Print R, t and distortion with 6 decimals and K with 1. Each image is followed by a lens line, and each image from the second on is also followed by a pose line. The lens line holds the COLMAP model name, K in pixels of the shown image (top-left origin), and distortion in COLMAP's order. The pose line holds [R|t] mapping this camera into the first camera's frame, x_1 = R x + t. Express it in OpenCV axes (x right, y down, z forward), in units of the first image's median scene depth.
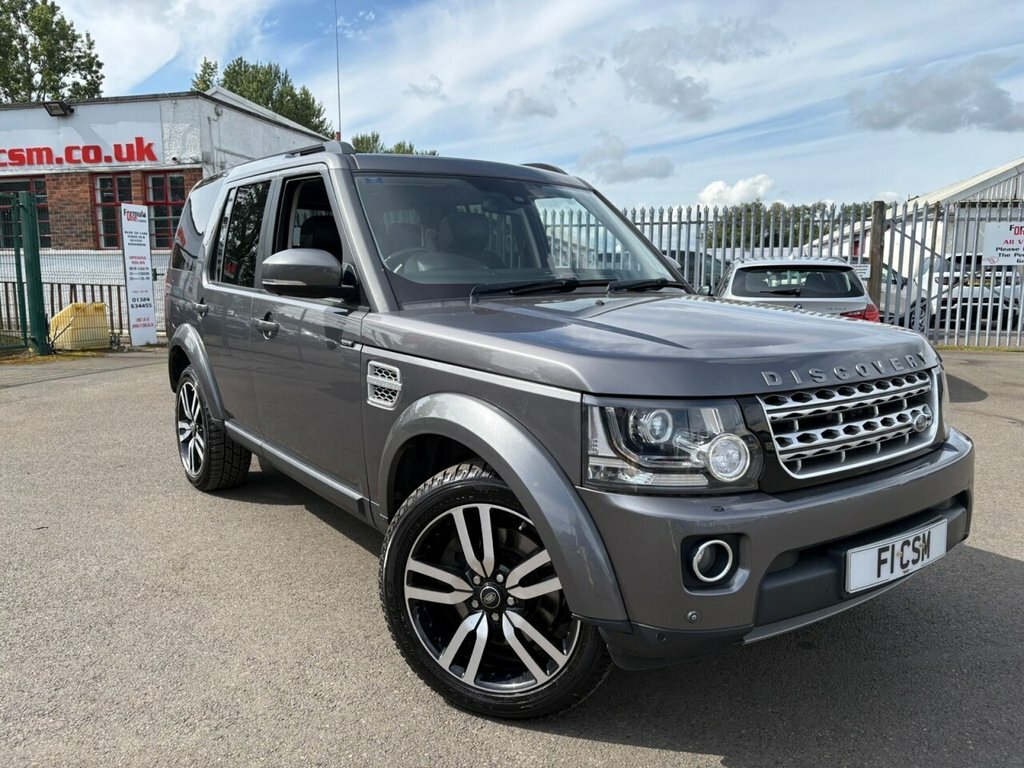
lens RADIAL K [[785.8, 0, 511.6], [0, 785.8, 386.9], [0, 0, 1]] dist [0.046622, -0.061102]
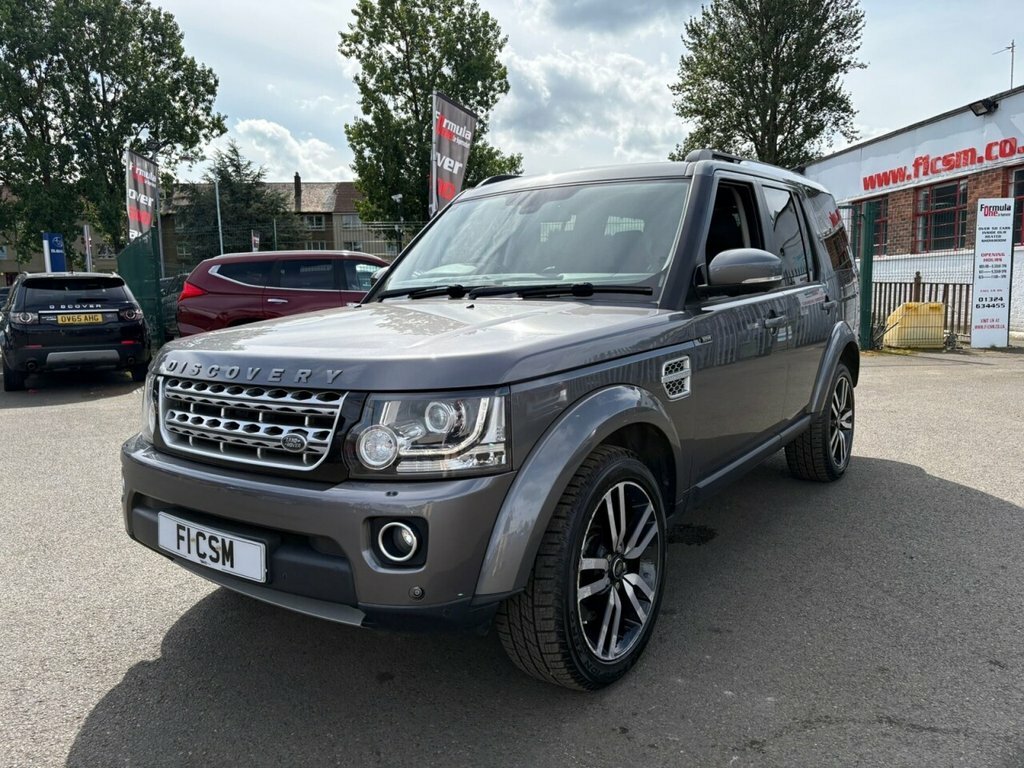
lens RADIAL K [[785.8, 0, 502.7], [0, 785.8, 383.4], [0, 0, 1]] dist [0.046622, -0.061102]
pose [[0.281615, 0.104157, -0.953857, 0.698497], [-0.105338, 0.991438, 0.077161, -0.056769], [0.953728, 0.078748, 0.290176, 0.460165]]
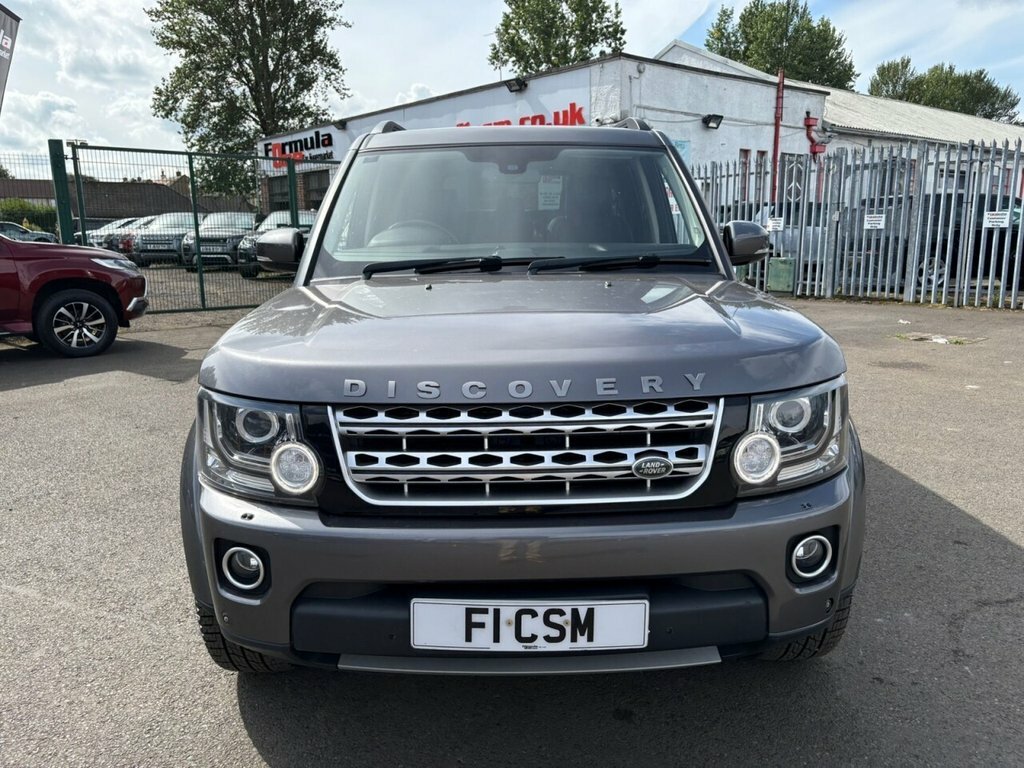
lens RADIAL K [[785.8, 0, 511.9], [0, 785.8, 385.8], [0, 0, 1]] dist [0.046622, -0.061102]
pose [[0.804797, 0.101759, -0.584763, 0.399399], [-0.063534, 0.994303, 0.085586, -0.040404], [0.590141, -0.031727, 0.806677, 0.157333]]
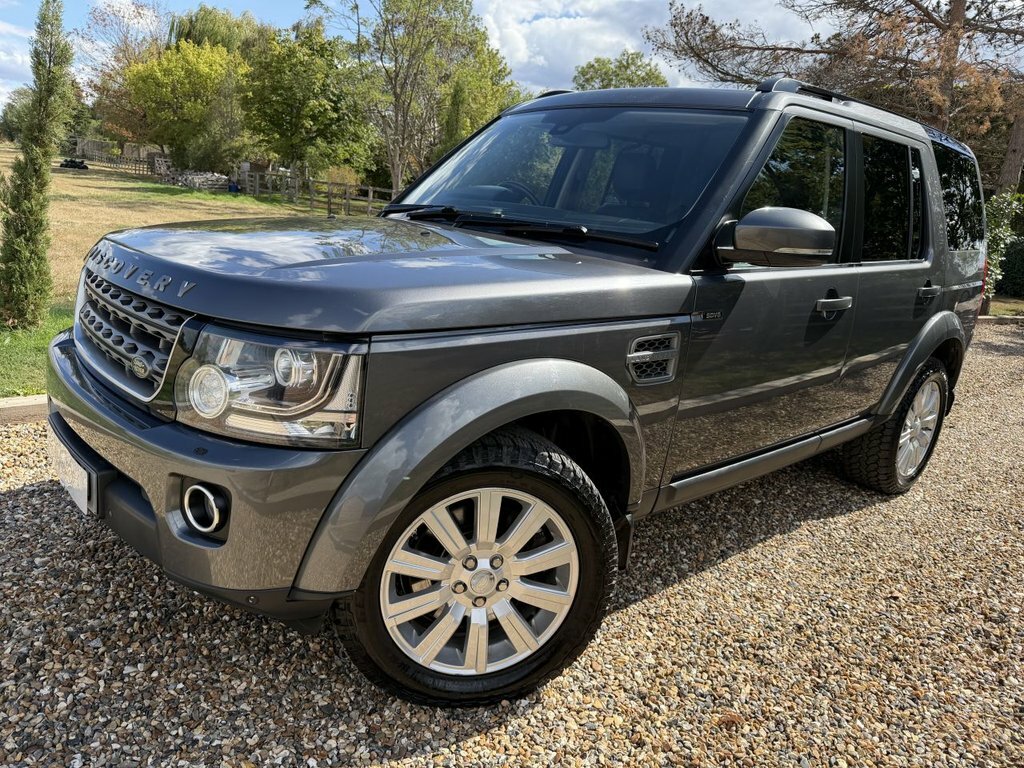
lens RADIAL K [[734.2, 0, 506.9], [0, 734.2, 381.0], [0, 0, 1]] dist [0.034157, 0.000202]
pose [[0.075201, 0.240595, -0.967708, 0.607447], [-0.237211, 0.946914, 0.216991, -0.090327], [0.968543, 0.213233, 0.128281, 0.606419]]
